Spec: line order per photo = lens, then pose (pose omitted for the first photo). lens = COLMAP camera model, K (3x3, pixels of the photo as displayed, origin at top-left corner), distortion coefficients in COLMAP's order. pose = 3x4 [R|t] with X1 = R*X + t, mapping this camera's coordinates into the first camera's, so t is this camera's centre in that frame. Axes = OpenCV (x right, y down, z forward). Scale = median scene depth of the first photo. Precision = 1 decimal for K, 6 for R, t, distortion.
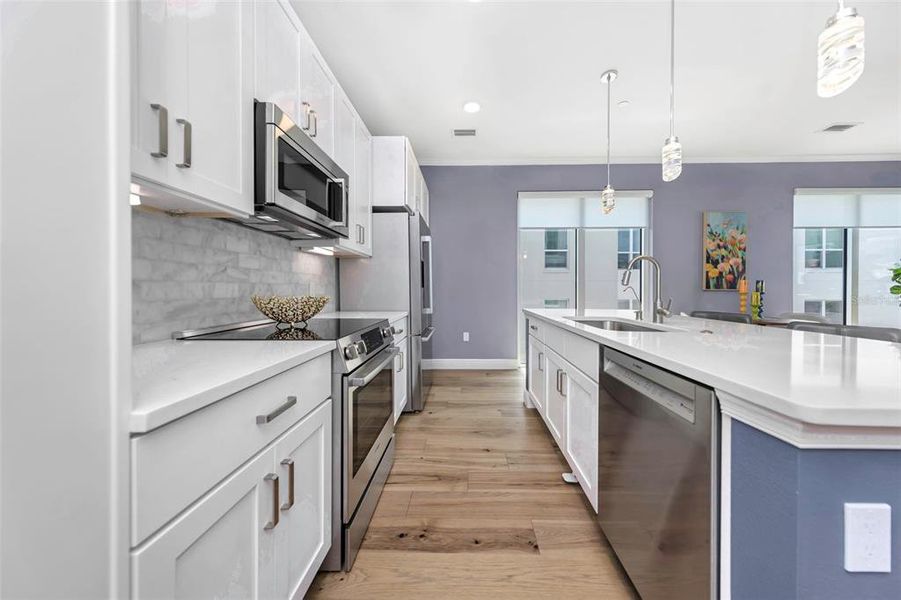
lens RADIAL K [[302.0, 0, 466.7], [0, 302.0, 292.1], [0, 0, 1]] dist [0.004245, -0.000428]
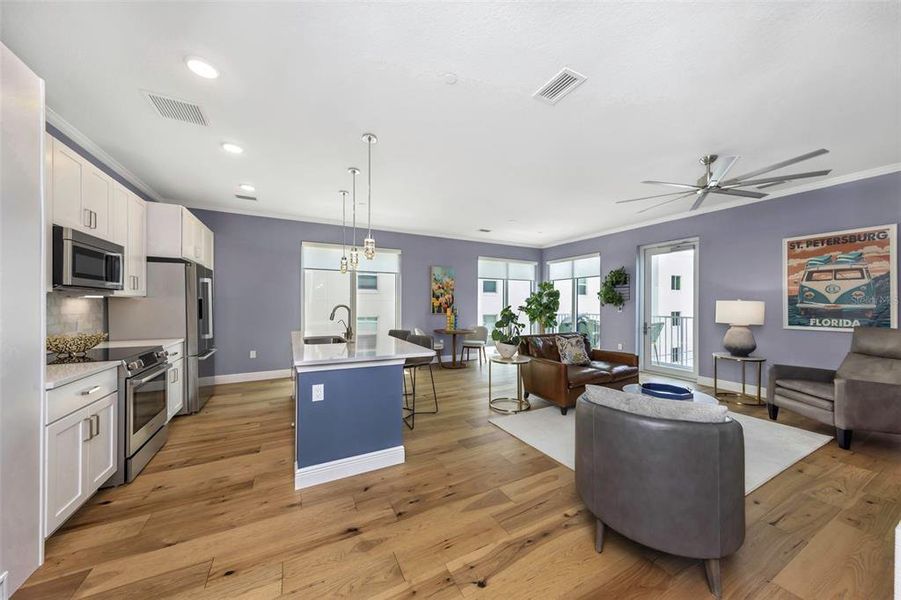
lens RADIAL K [[296.6, 0, 464.4], [0, 296.6, 304.9], [0, 0, 1]] dist [0.006228, -0.000590]
pose [[0.866710, 0.002824, 0.498804, 0.288442], [-0.002205, 0.999996, -0.001830, -0.109134], [-0.498808, 0.000487, 0.866713, -0.987249]]
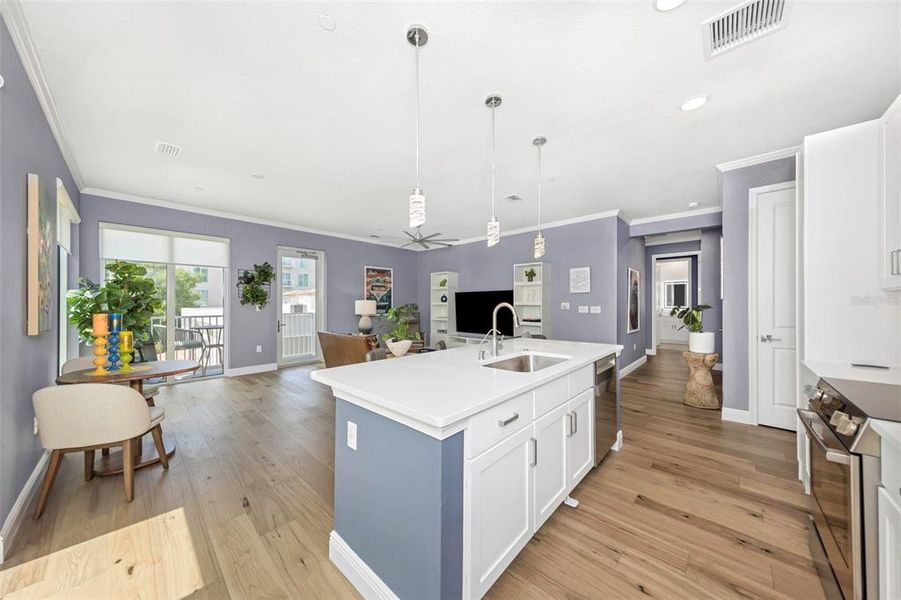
lens RADIAL K [[302.0, 0, 450.0], [0, 302.0, 303.1], [0, 0, 1]] dist [0.004245, -0.000428]
pose [[-0.736380, 0.002888, 0.676561, -0.077628], [0.006023, 0.999979, 0.002287, -0.116907], [-0.676541, 0.005759, -0.736383, 1.890918]]
